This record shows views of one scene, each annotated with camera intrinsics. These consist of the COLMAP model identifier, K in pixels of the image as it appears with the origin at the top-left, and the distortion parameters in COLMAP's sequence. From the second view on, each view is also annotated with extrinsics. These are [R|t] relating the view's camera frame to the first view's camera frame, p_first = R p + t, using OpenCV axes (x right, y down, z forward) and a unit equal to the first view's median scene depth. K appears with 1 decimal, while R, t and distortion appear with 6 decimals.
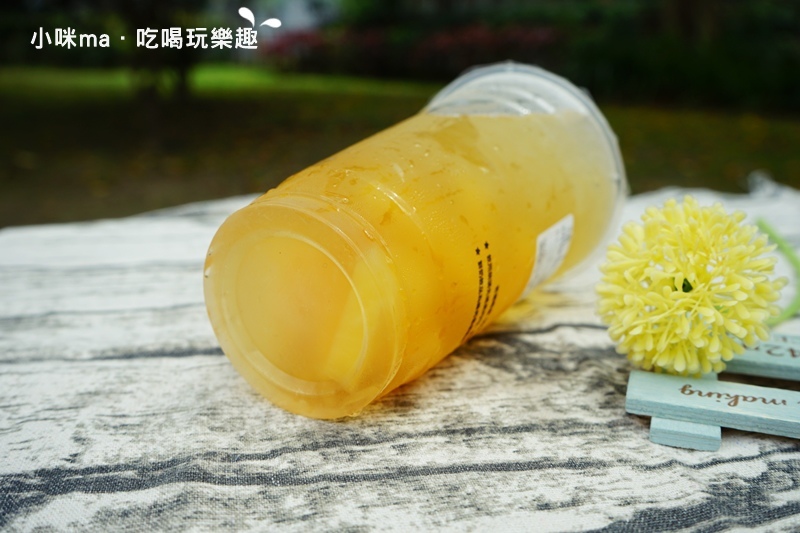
lens RADIAL K [[809.0, 0, 412.0], [0, 809.0, 278.6], [0, 0, 1]] dist [0.042780, 0.000000]
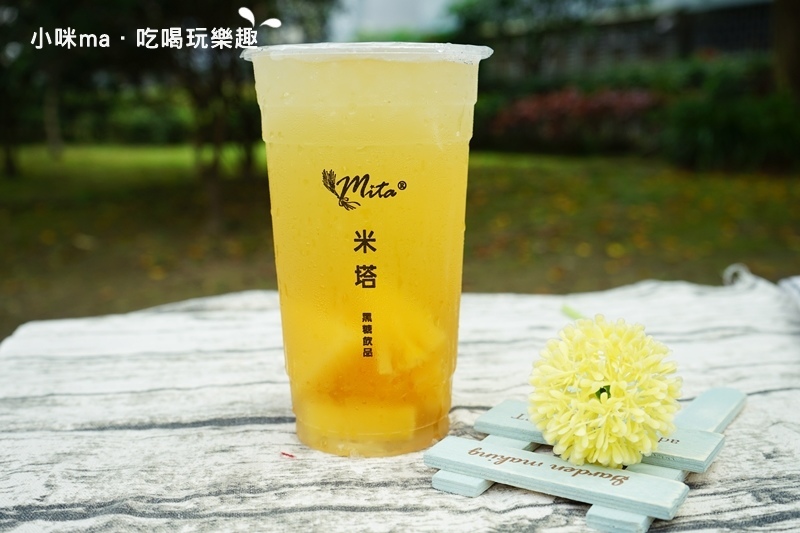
lens RADIAL K [[934.2, 0, 421.3], [0, 934.2, 287.9], [0, 0, 1]] dist [0.013121, 0.000000]
pose [[0.995177, -0.003545, -0.098027, 0.365970], [-0.005235, 0.996003, -0.089168, 0.009000], [0.097951, 0.089251, 0.991181, -0.508511]]
